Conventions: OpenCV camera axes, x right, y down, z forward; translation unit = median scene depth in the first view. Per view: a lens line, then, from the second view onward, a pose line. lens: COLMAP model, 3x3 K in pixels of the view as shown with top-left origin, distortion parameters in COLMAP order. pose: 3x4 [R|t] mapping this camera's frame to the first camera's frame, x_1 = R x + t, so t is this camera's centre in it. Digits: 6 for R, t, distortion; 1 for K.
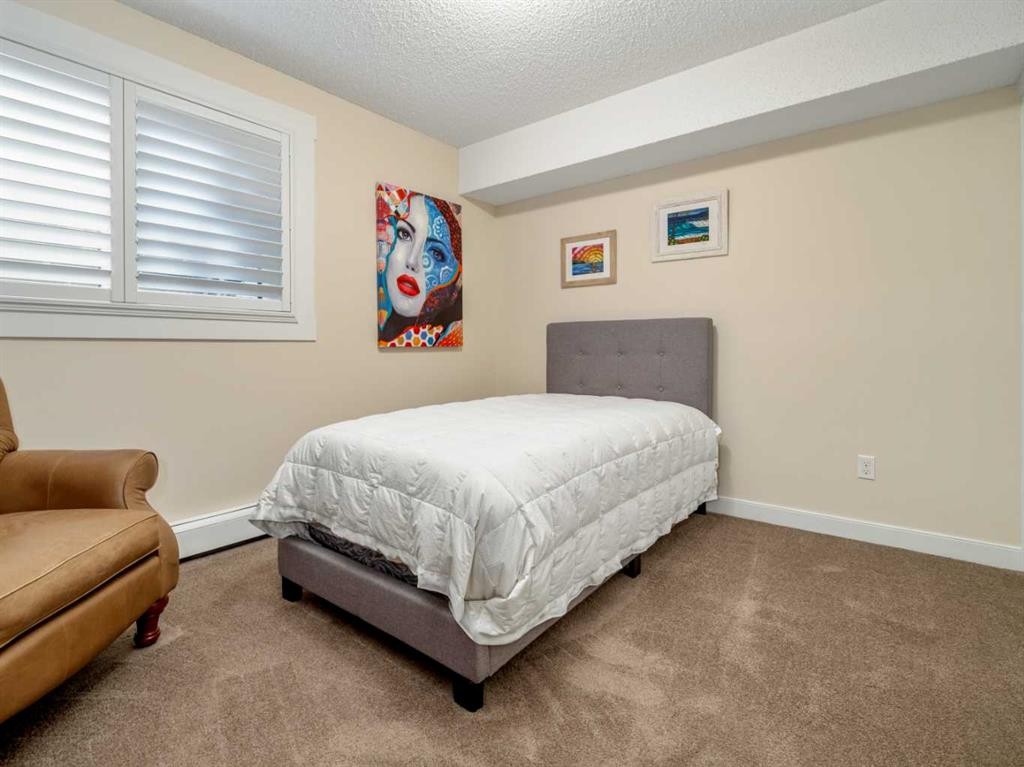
lens RADIAL K [[498.9, 0, 512.6], [0, 498.9, 352.5], [0, 0, 1]] dist [-0.013670, -0.000673]
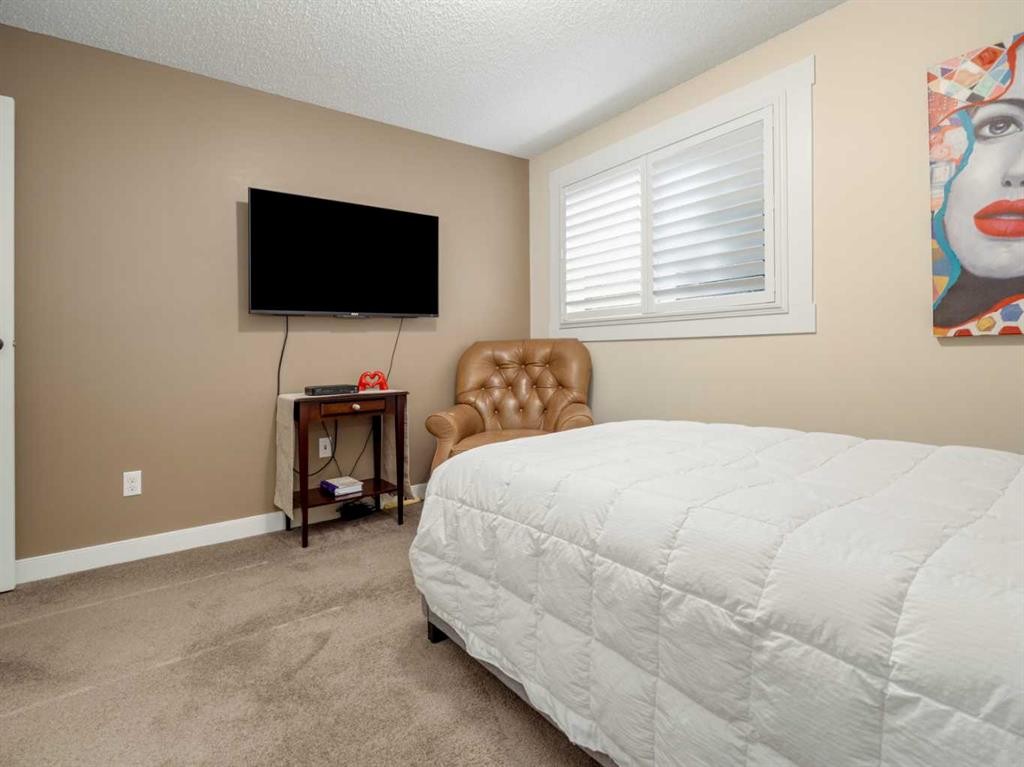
lens RADIAL K [[500.2, 0, 500.1], [0, 500.2, 351.3], [0, 0, 1]] dist [-0.009850, 0.000004]
pose [[-0.266869, 0.010363, -0.963677, 0.463970], [0.014070, 0.999878, 0.006856, -0.005238], [0.963630, -0.011729, -0.266982, 0.645282]]
